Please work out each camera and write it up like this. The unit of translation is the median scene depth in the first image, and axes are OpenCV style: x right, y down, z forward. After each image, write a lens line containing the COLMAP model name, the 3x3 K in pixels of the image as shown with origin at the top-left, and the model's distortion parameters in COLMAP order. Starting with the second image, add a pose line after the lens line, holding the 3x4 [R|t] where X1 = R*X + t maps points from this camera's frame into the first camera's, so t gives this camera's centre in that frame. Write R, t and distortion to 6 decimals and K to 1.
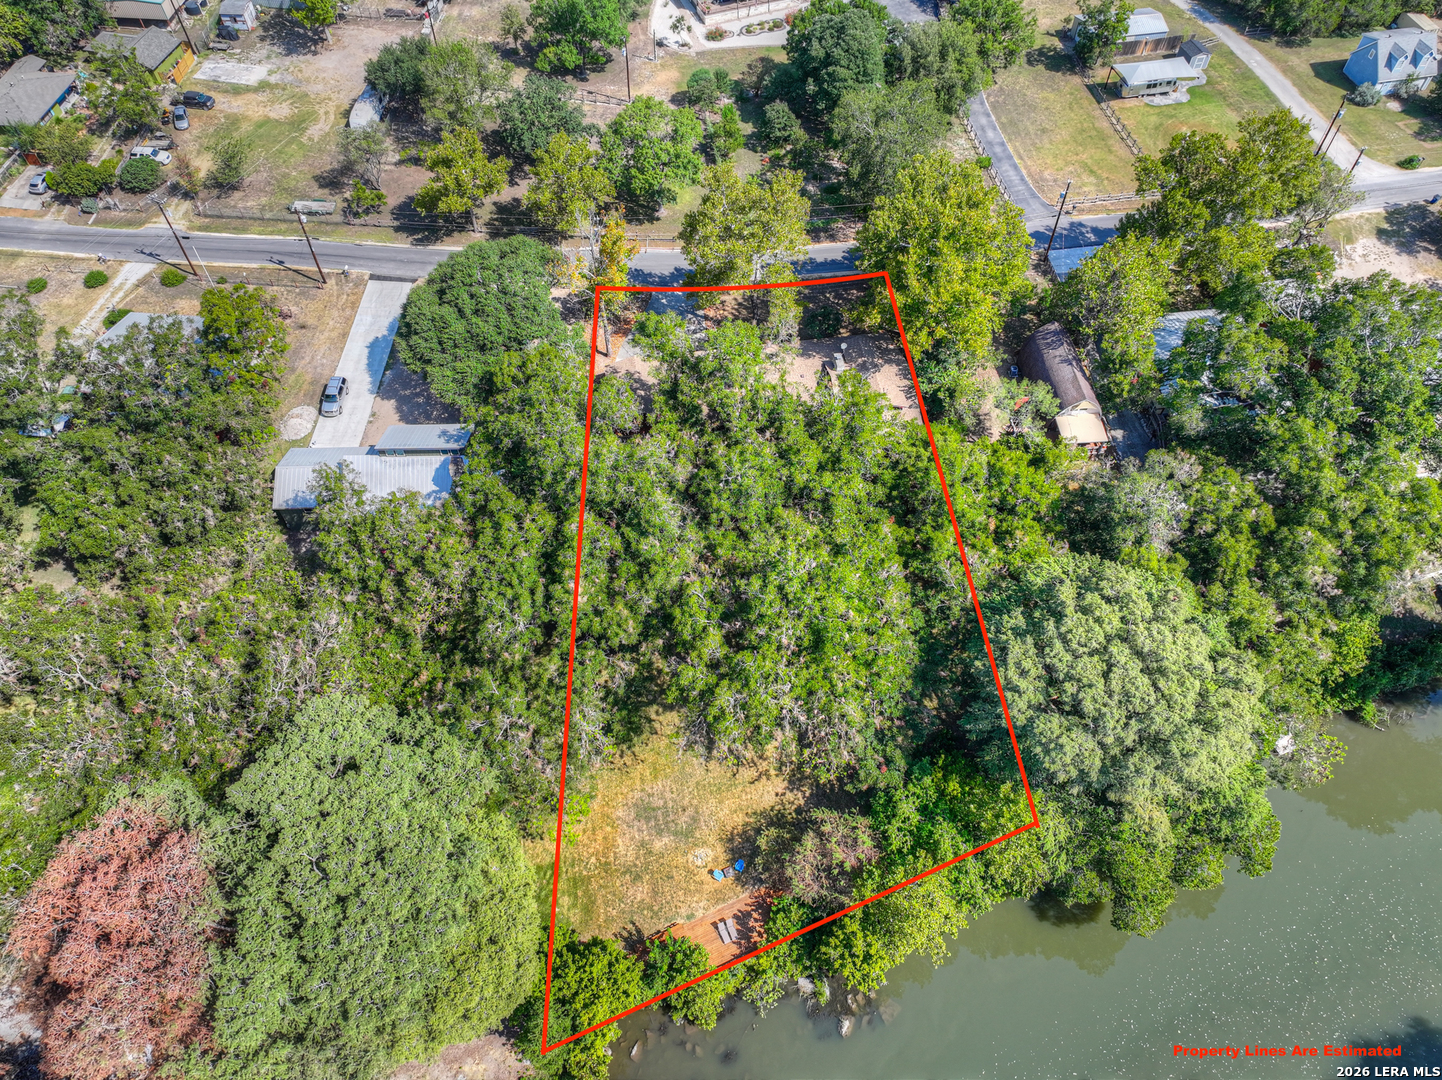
lens RADIAL K [[1006.4, 0, 723.5], [0, 1006.4, 542.3], [0, 0, 1]] dist [0.010468, 0.006530]
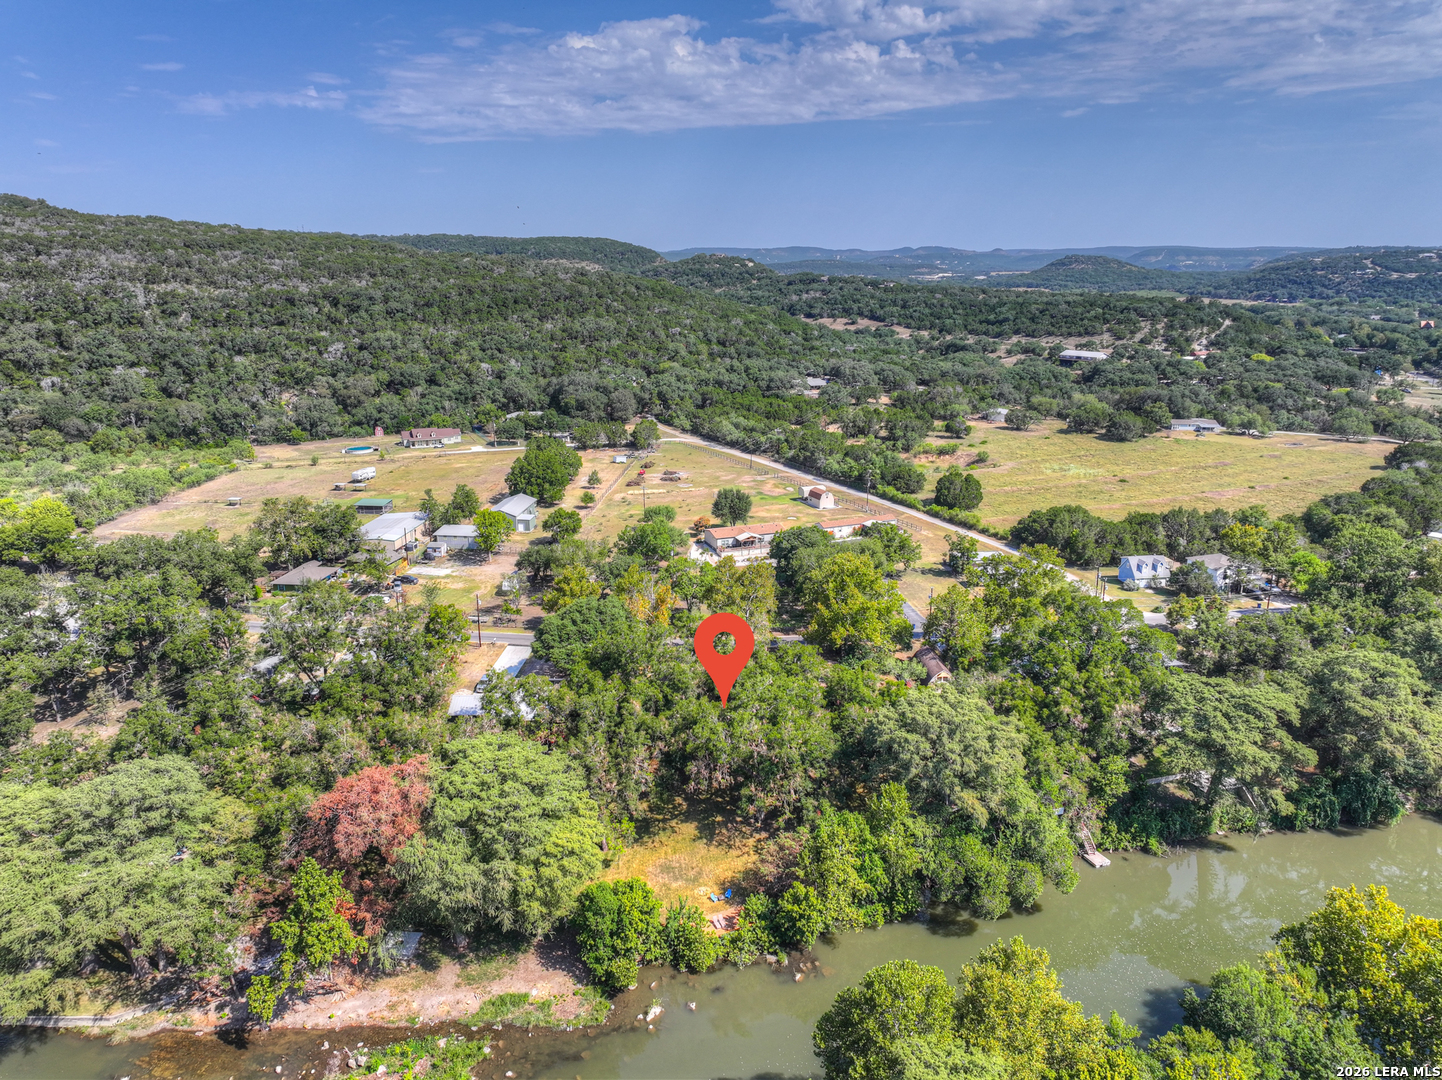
lens RADIAL K [[1006.4, 0, 722.3], [0, 1006.4, 542.5], [0, 0, 1]] dist [0.010468, 0.006530]
pose [[0.999687, 0.010055, -0.022908, 0.031995], [-0.022073, 0.785473, -0.618502, 0.745301], [0.011774, 0.618814, 0.785450, -0.448133]]
